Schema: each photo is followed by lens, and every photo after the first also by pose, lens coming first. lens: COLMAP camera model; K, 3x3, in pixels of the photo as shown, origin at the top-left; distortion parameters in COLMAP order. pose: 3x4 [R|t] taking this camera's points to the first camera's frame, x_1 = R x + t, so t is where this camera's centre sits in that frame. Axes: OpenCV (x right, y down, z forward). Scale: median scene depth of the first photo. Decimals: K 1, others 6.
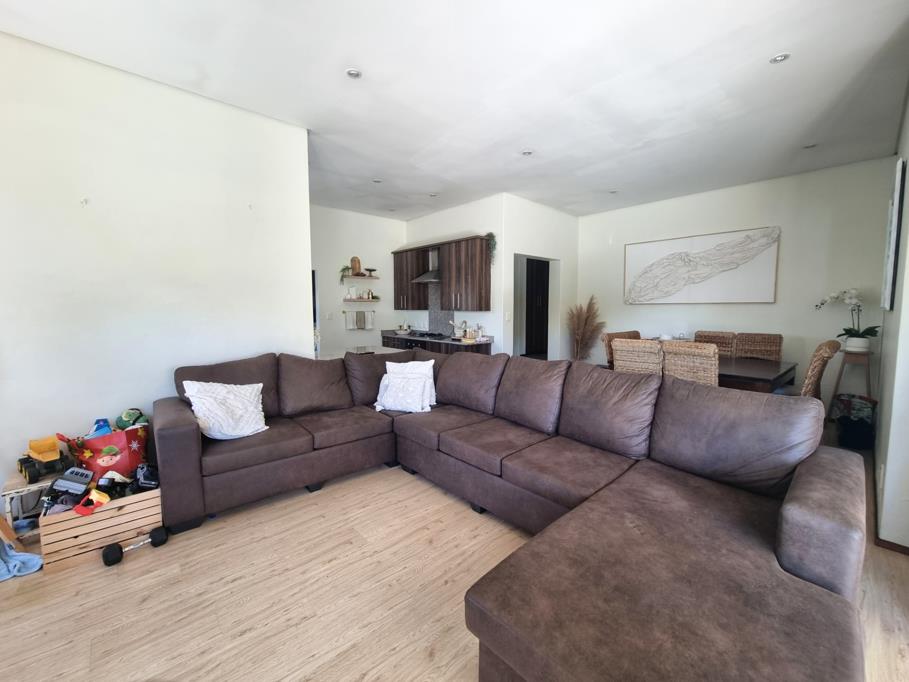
lens RADIAL K [[374.2, 0, 457.9], [0, 374.2, 338.0], [0, 0, 1]] dist [0.001843, -0.001453]
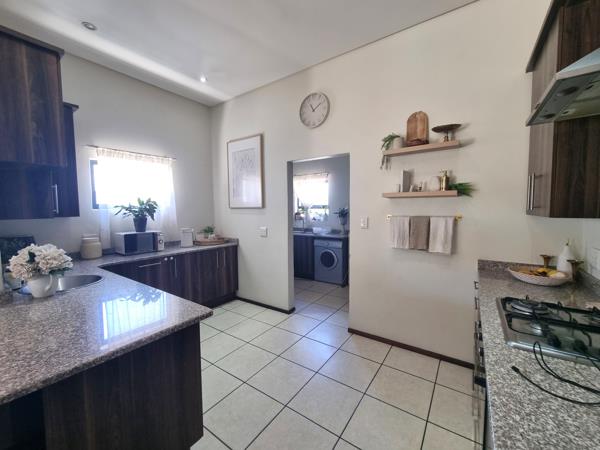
lens RADIAL K [[247.0, 0, 301.4], [0, 247.0, 223.4], [0, 0, 1]] dist [0.001843, -0.001453]
pose [[0.217036, 0.059896, -0.974324, 0.046227], [-0.067284, 0.996660, 0.046281, -0.087798], [0.973842, 0.055512, 0.220341, 1.016229]]
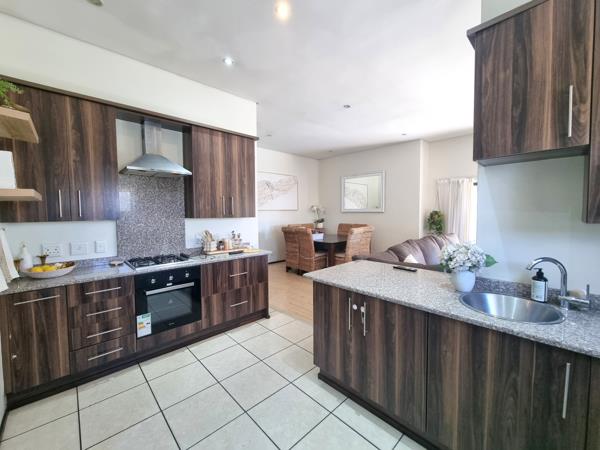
lens RADIAL K [[247.0, 0, 302.5], [0, 247.0, 222.1], [0, 0, 1]] dist [0.001843, -0.001453]
pose [[-0.018254, -0.050298, 0.998567, -0.638692], [0.079893, 0.995467, 0.051602, -0.091781], [-0.996636, 0.080721, -0.014152, 0.971314]]
